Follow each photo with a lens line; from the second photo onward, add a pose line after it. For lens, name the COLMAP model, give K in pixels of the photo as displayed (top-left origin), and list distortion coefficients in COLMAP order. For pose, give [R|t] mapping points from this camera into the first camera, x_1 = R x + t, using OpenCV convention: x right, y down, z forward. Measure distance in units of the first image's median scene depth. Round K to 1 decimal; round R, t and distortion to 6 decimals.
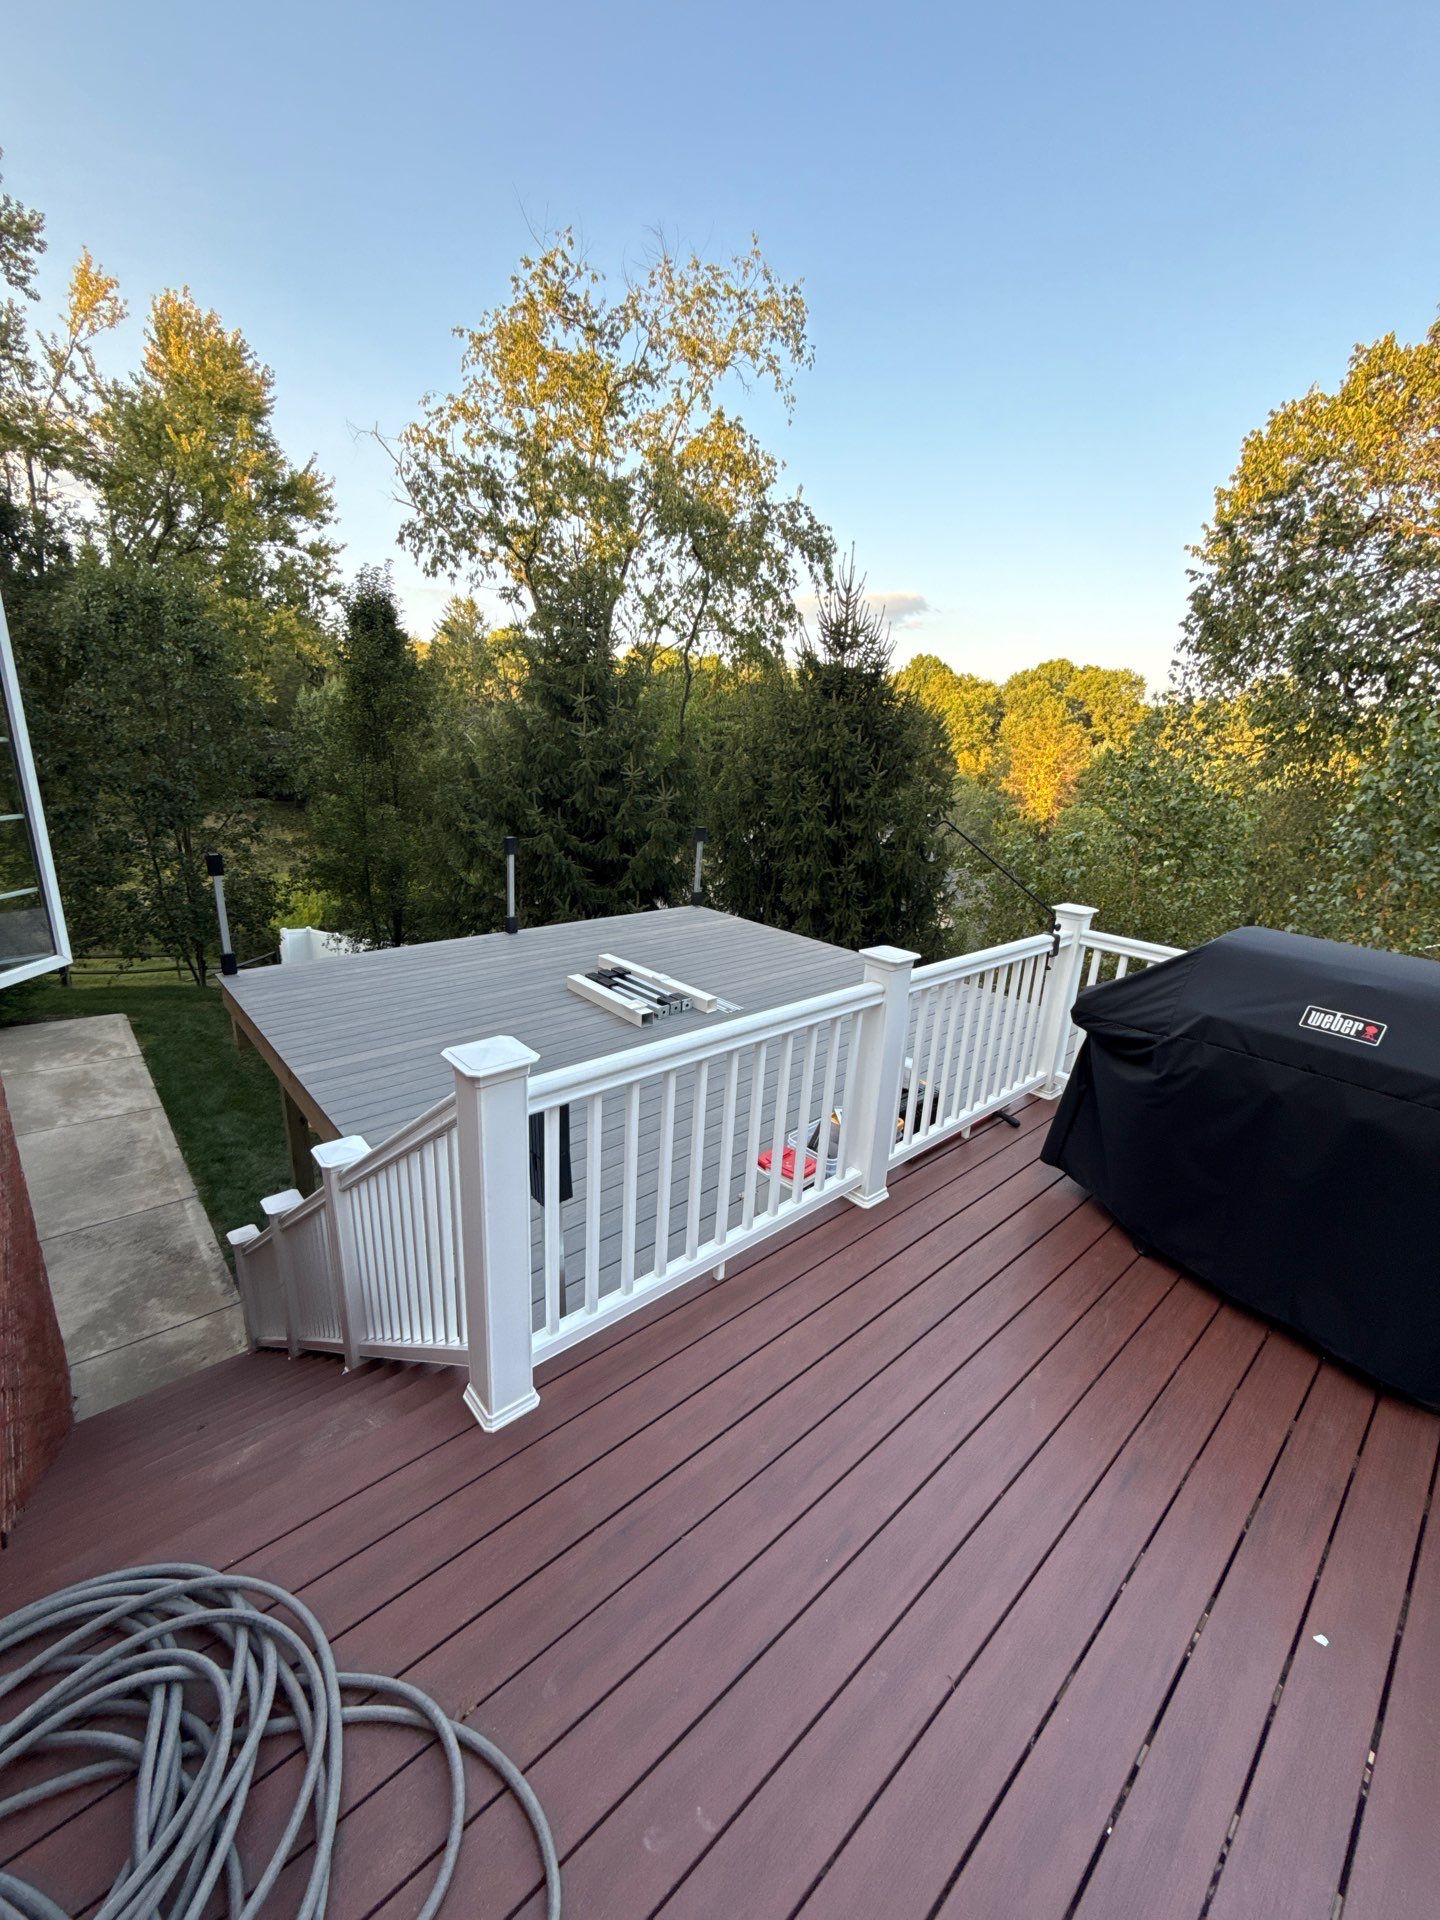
lens RADIAL K [[757.6, 0, 716.6], [0, 757.6, 969.9], [0, 0, 1]] dist [-0.000688, -0.000398]
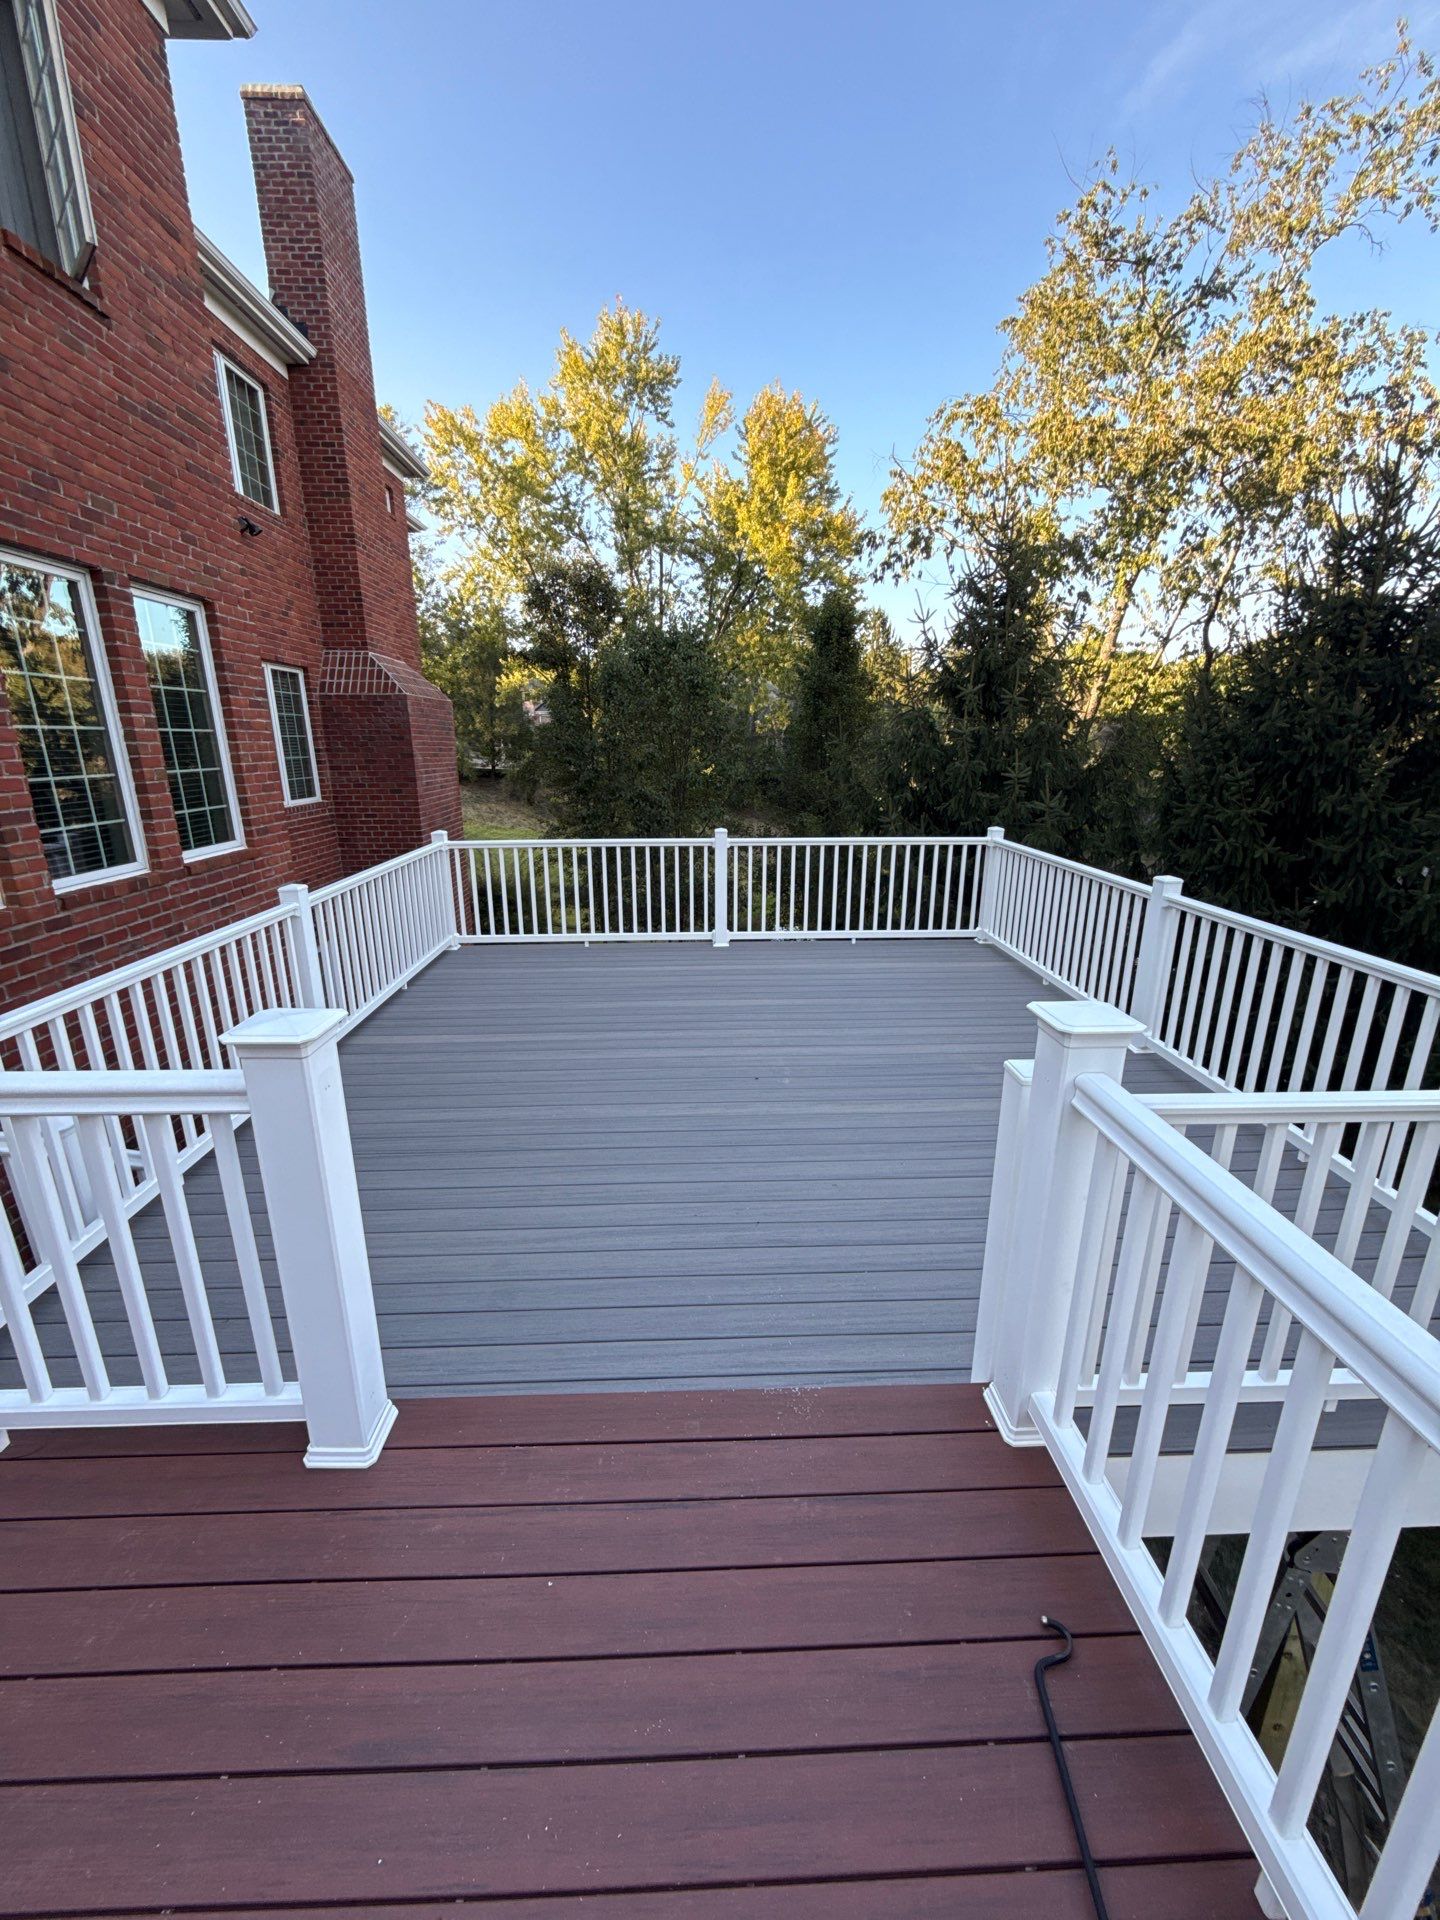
lens RADIAL K [[763.0, 0, 718.4], [0, 763.0, 965.5], [0, 0, 1]] dist [-0.000656, -0.000740]
pose [[0.767012, 0.133831, -0.627521, 0.108521], [-0.153161, 0.987922, 0.023486, -0.015712], [0.623085, 0.078097, 0.778246, 0.103259]]
